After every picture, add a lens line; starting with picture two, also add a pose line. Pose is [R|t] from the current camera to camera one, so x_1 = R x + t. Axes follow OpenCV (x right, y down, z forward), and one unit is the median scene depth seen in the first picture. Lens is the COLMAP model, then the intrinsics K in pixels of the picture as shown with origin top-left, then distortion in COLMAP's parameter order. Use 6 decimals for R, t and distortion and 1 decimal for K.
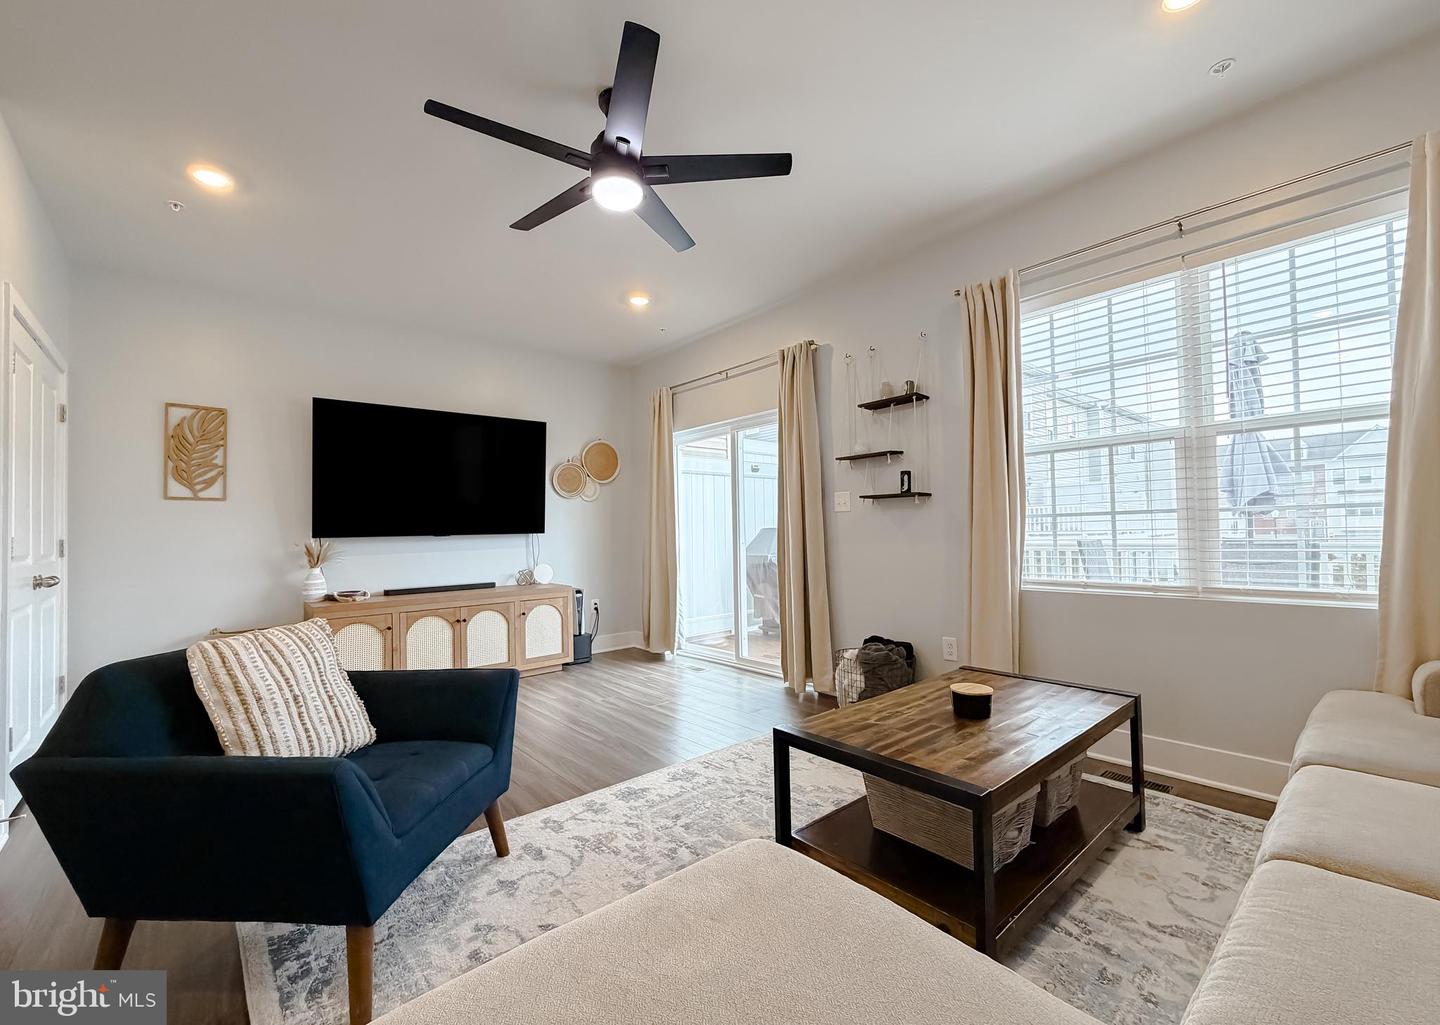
lens RADIAL K [[601.3, 0, 723.9], [0, 601.3, 518.0], [0, 0, 1]] dist [-0.000229, -0.000005]
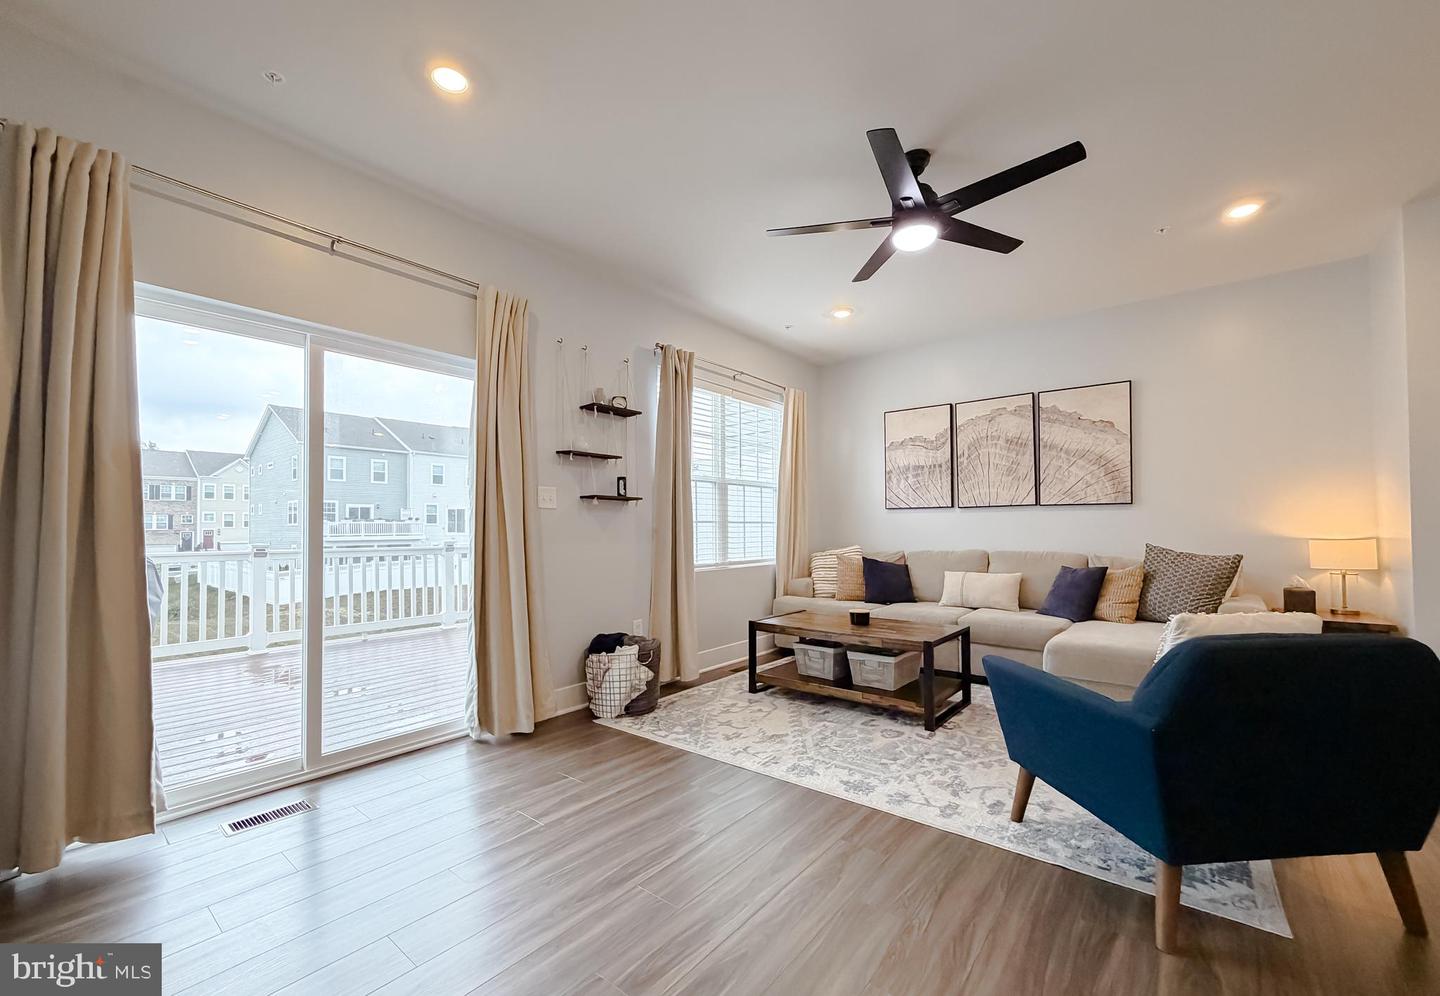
lens RADIAL K [[588.9, 0, 713.1], [0, 588.9, 516.5], [0, 0, 1]] dist [0.010244, -0.000003]
pose [[-0.167558, 0.038739, 0.985101, -1.047487], [-0.016807, 0.998970, -0.042143, 0.050127], [-0.985719, -0.023618, -0.166734, 1.342546]]
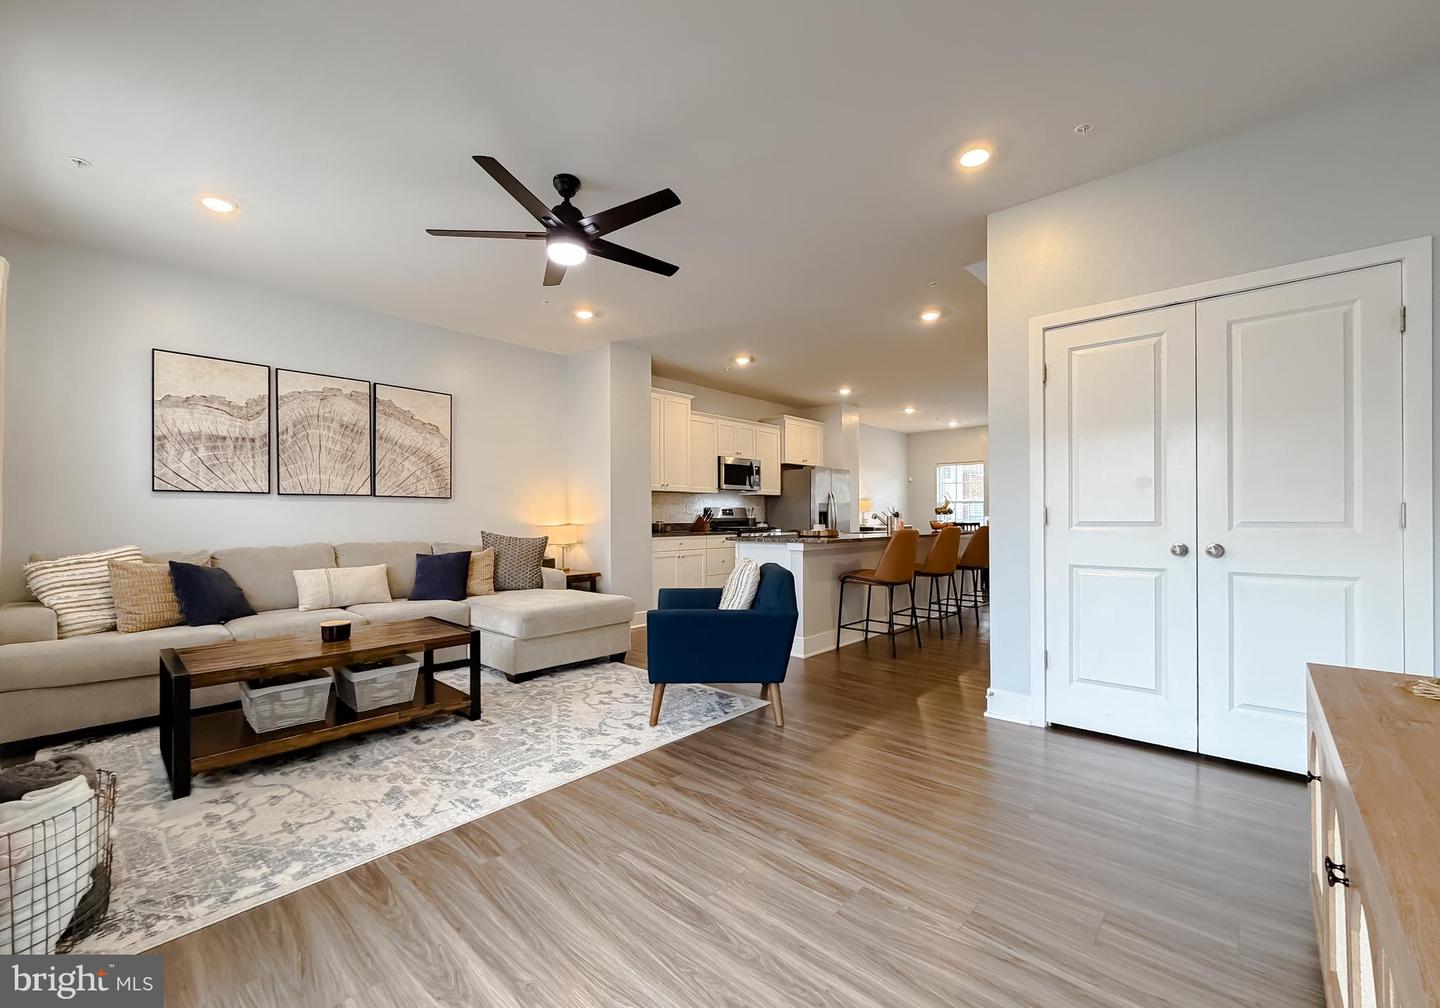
lens RADIAL K [[583.9, 0, 718.5], [0, 583.9, 518.0], [0, 0, 1]] dist [0.001151, 0.000281]
pose [[-0.993690, 0.022739, -0.109830, -0.295468], [0.025446, 0.999405, -0.023304, 0.058334], [0.109235, -0.025952, -0.993677, 1.934815]]
